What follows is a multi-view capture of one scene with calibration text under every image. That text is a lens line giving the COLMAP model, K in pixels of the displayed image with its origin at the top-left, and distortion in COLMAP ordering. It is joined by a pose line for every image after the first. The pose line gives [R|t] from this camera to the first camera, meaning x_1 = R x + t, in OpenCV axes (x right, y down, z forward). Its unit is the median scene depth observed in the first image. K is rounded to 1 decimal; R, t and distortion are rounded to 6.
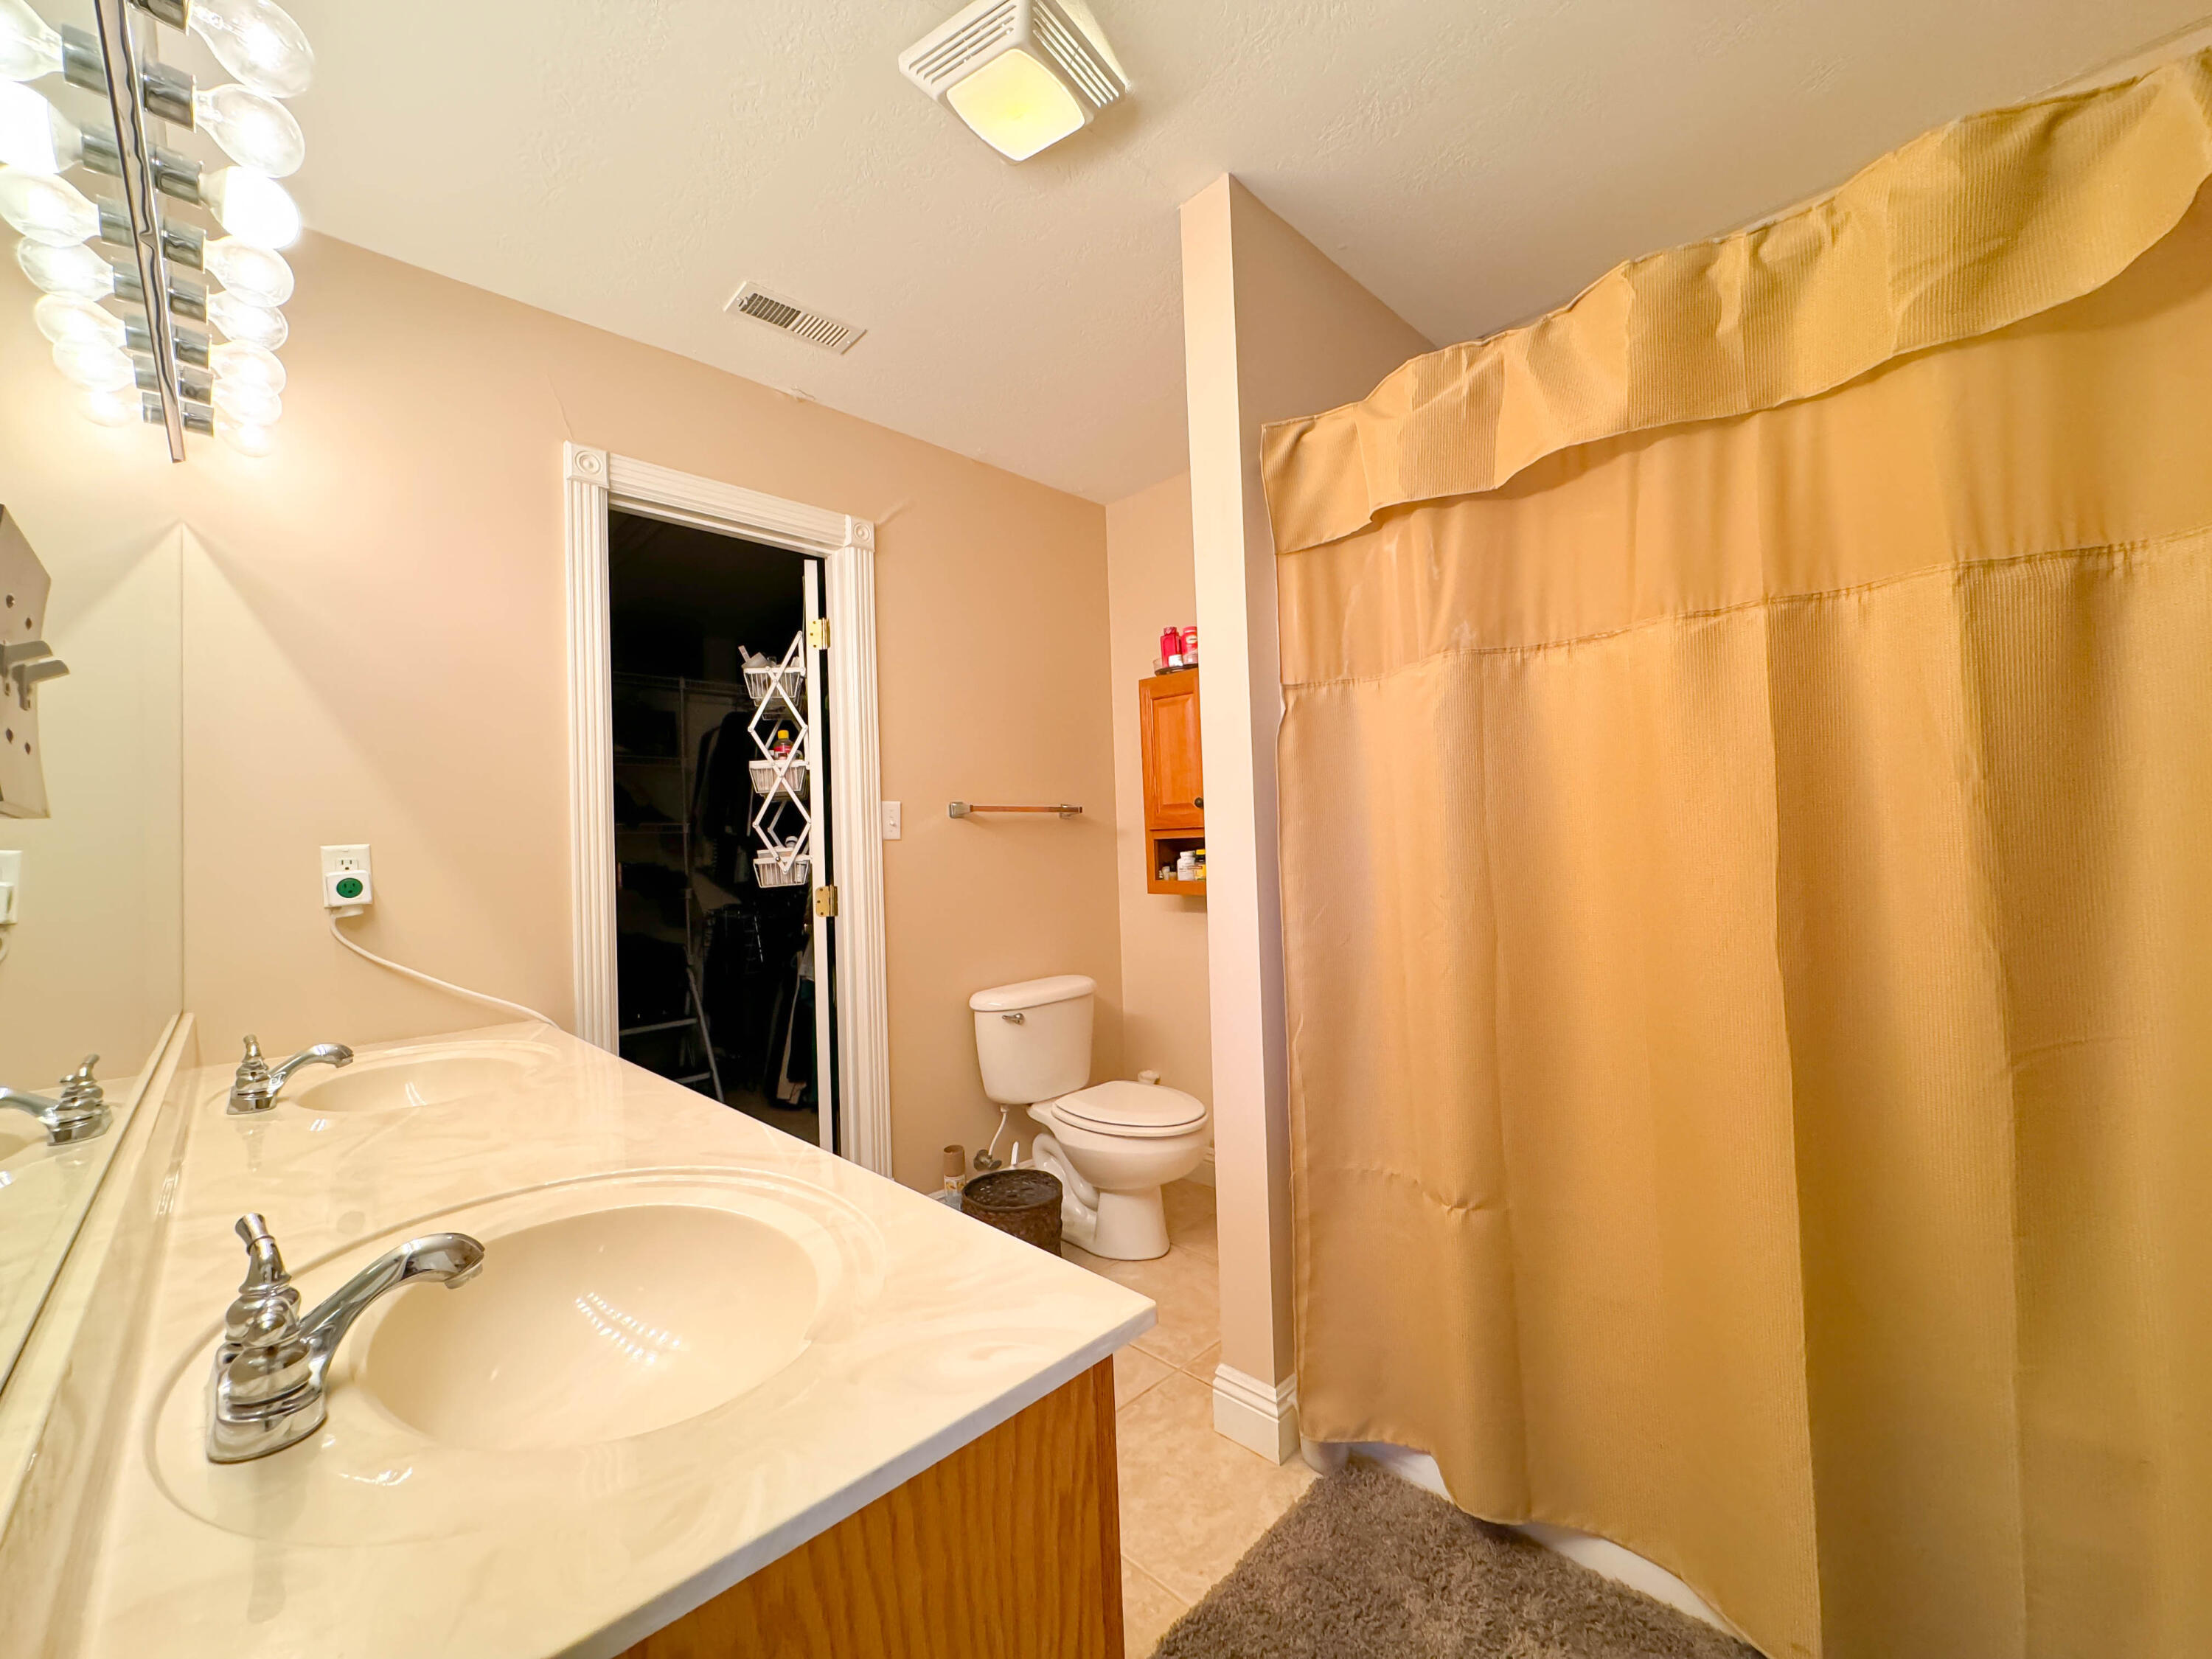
lens RADIAL K [[883.9, 0, 1106.6], [0, 883.9, 849.6], [0, 0, 1]] dist [-0.006931, 0.001016]
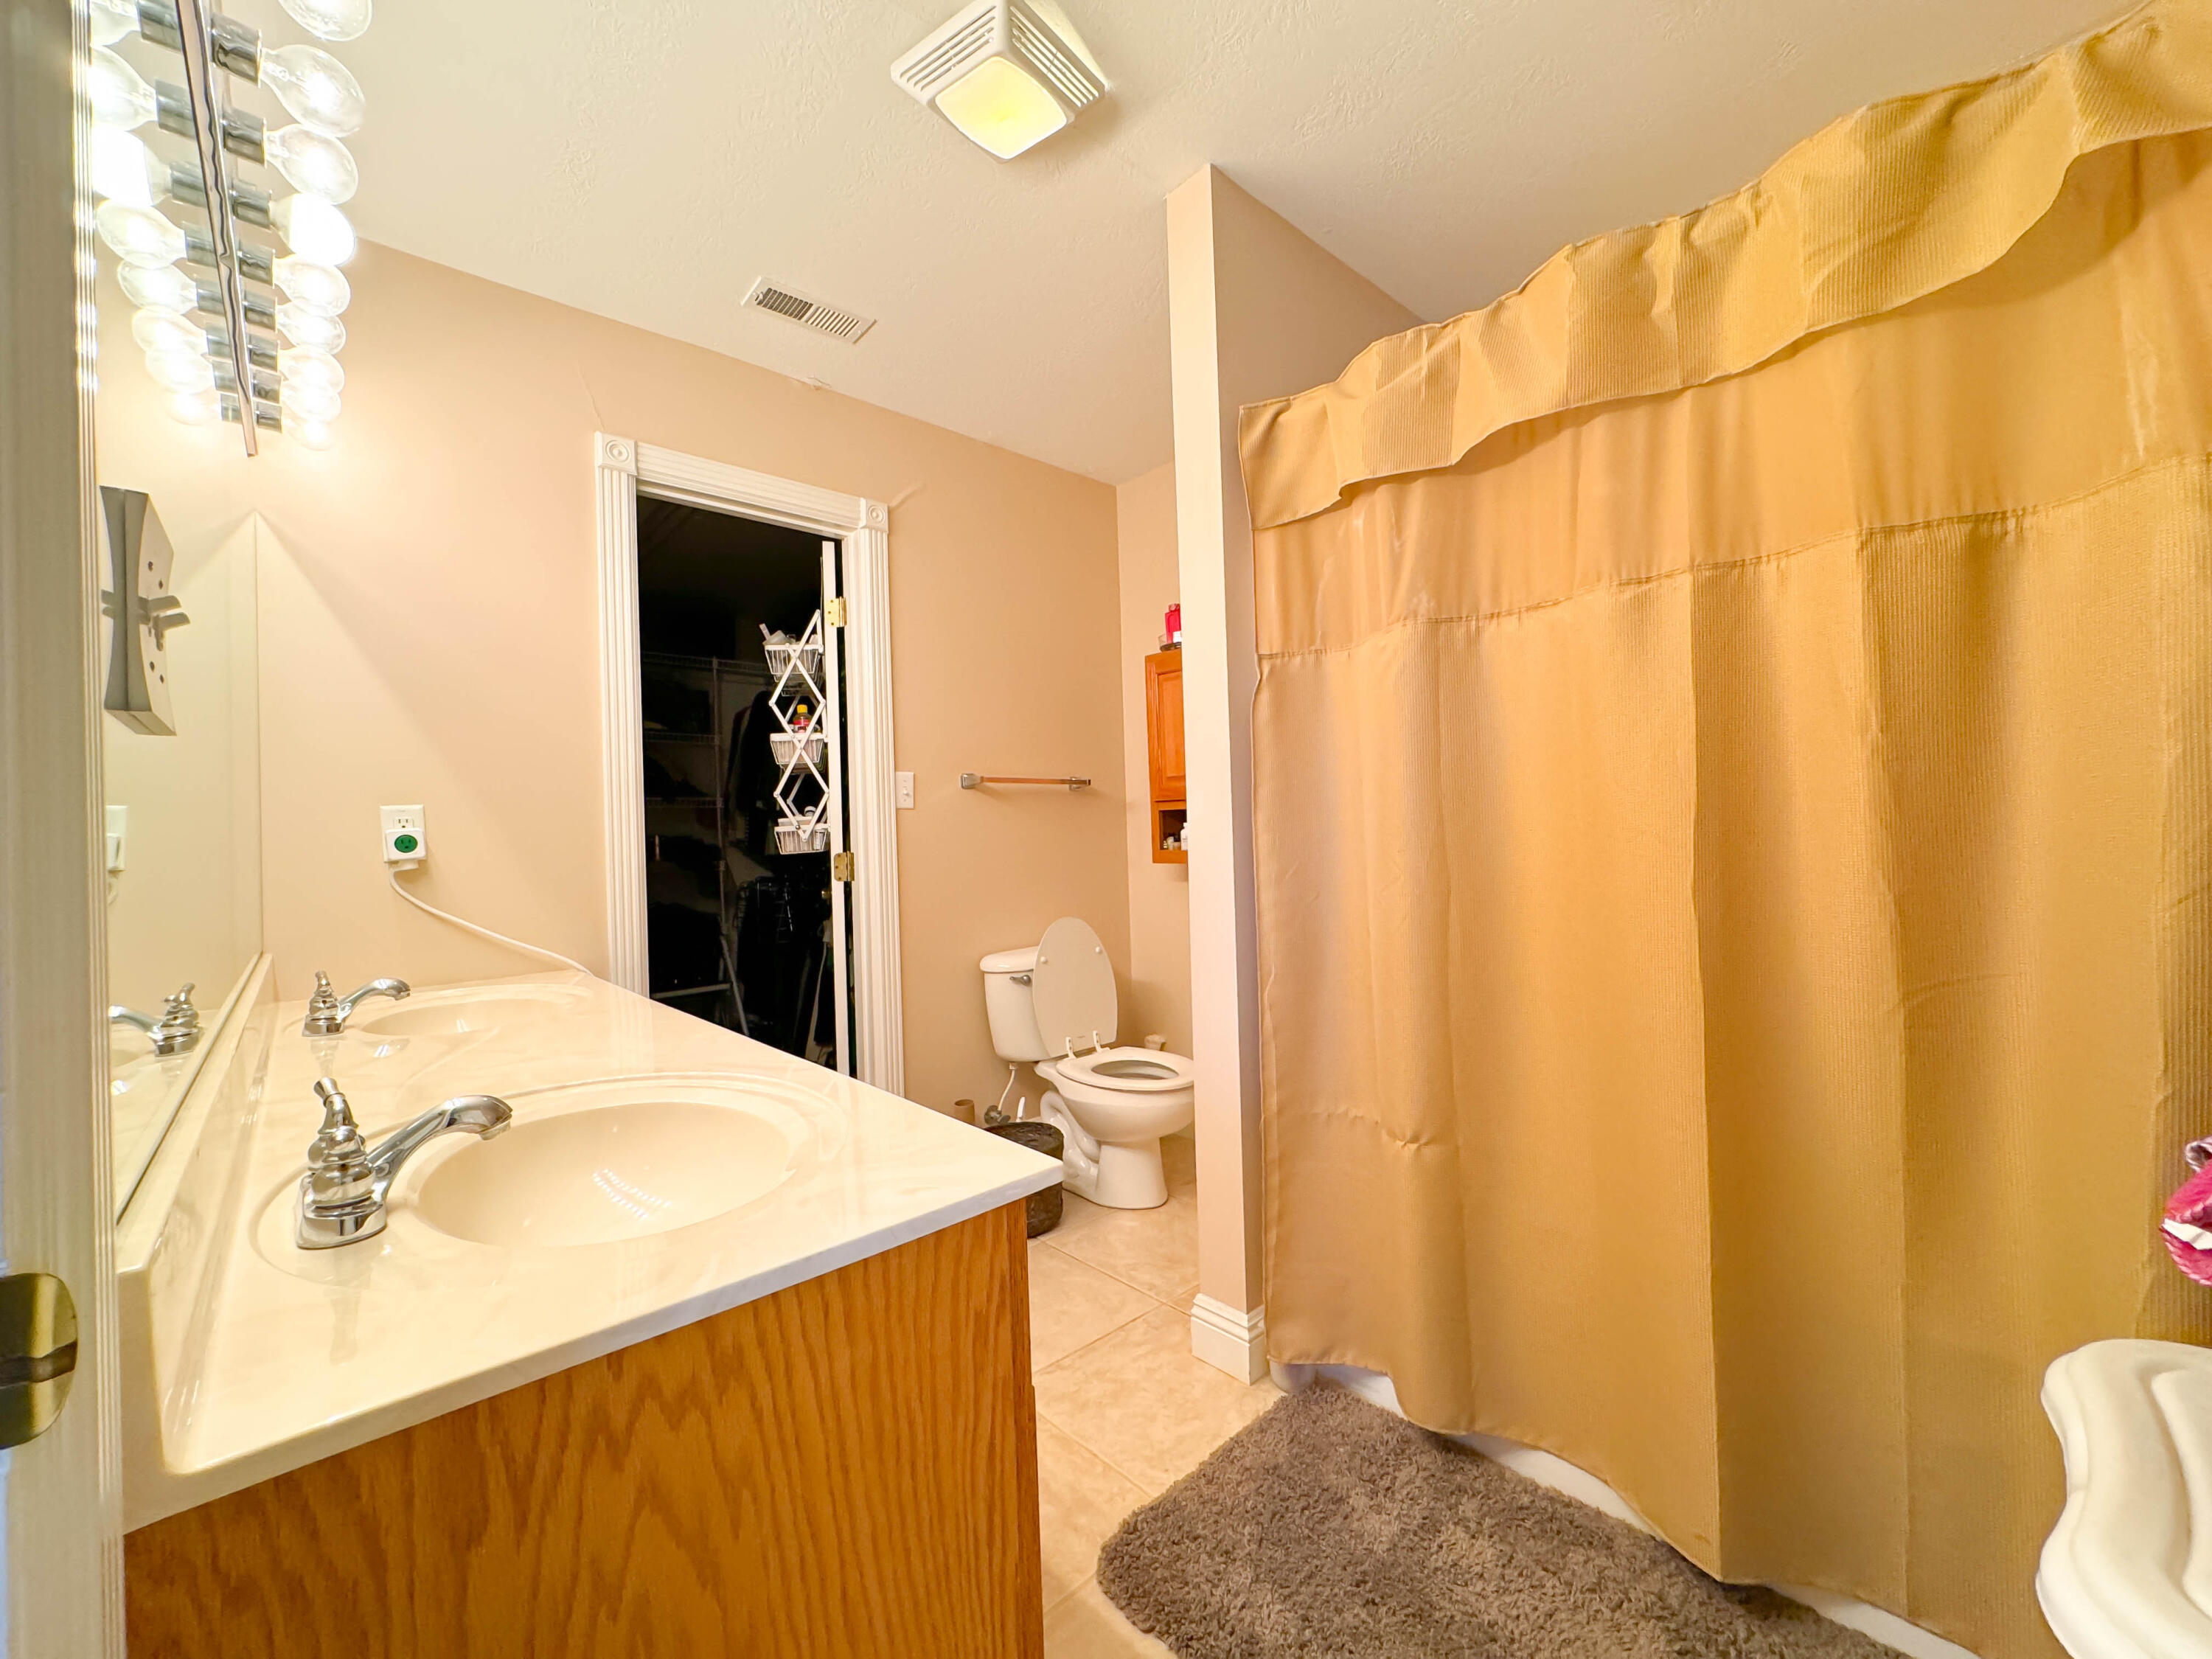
lens RADIAL K [[883.9, 0, 1104.6], [0, 883.9, 850.9], [0, 0, 1]] dist [-0.006931, 0.001016]
pose [[0.999105, 0.004884, -0.042011, 0.073832], [-0.004061, 0.999799, 0.019646, 0.033328], [0.042098, -0.019458, 0.998924, -0.079994]]
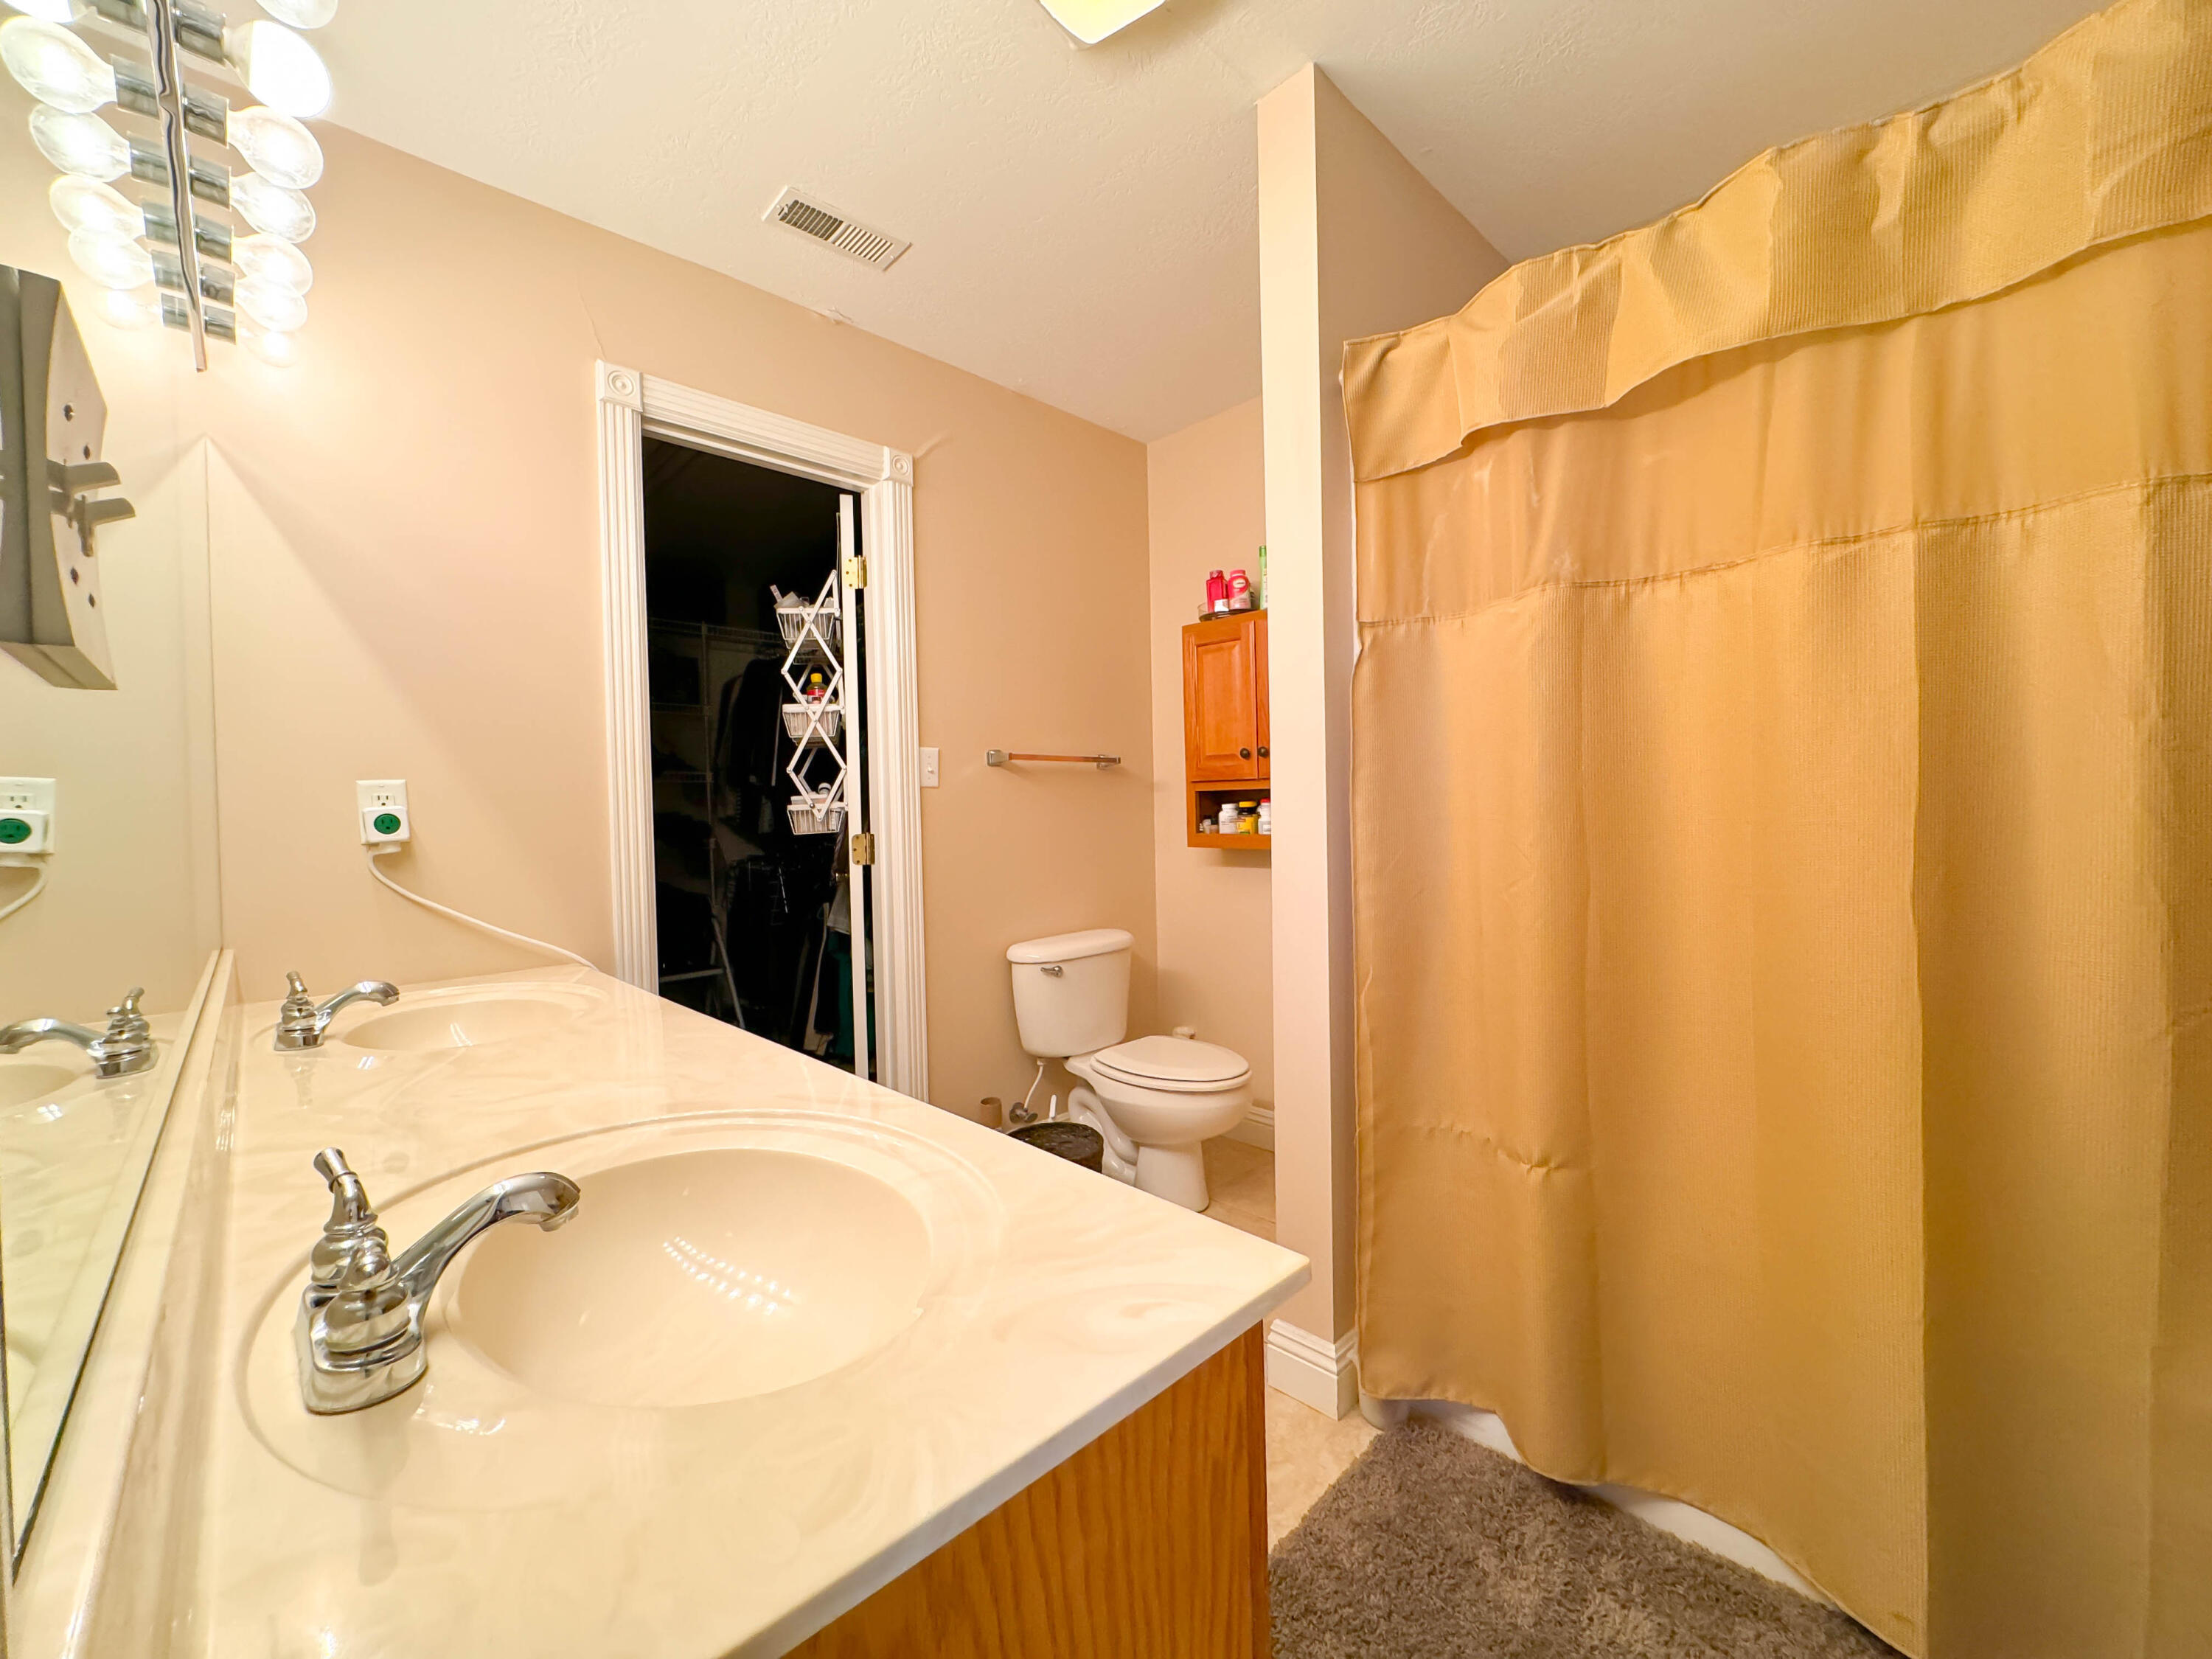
lens RADIAL K [[883.9, 0, 1106.4], [0, 883.9, 850.3], [0, 0, 1]] dist [-0.006931, 0.001016]
pose [[0.999859, 0.013428, -0.010109, -0.071461], [-0.012961, 0.998904, 0.044966, 0.023118], [0.010702, -0.044829, 0.998937, 0.046190]]
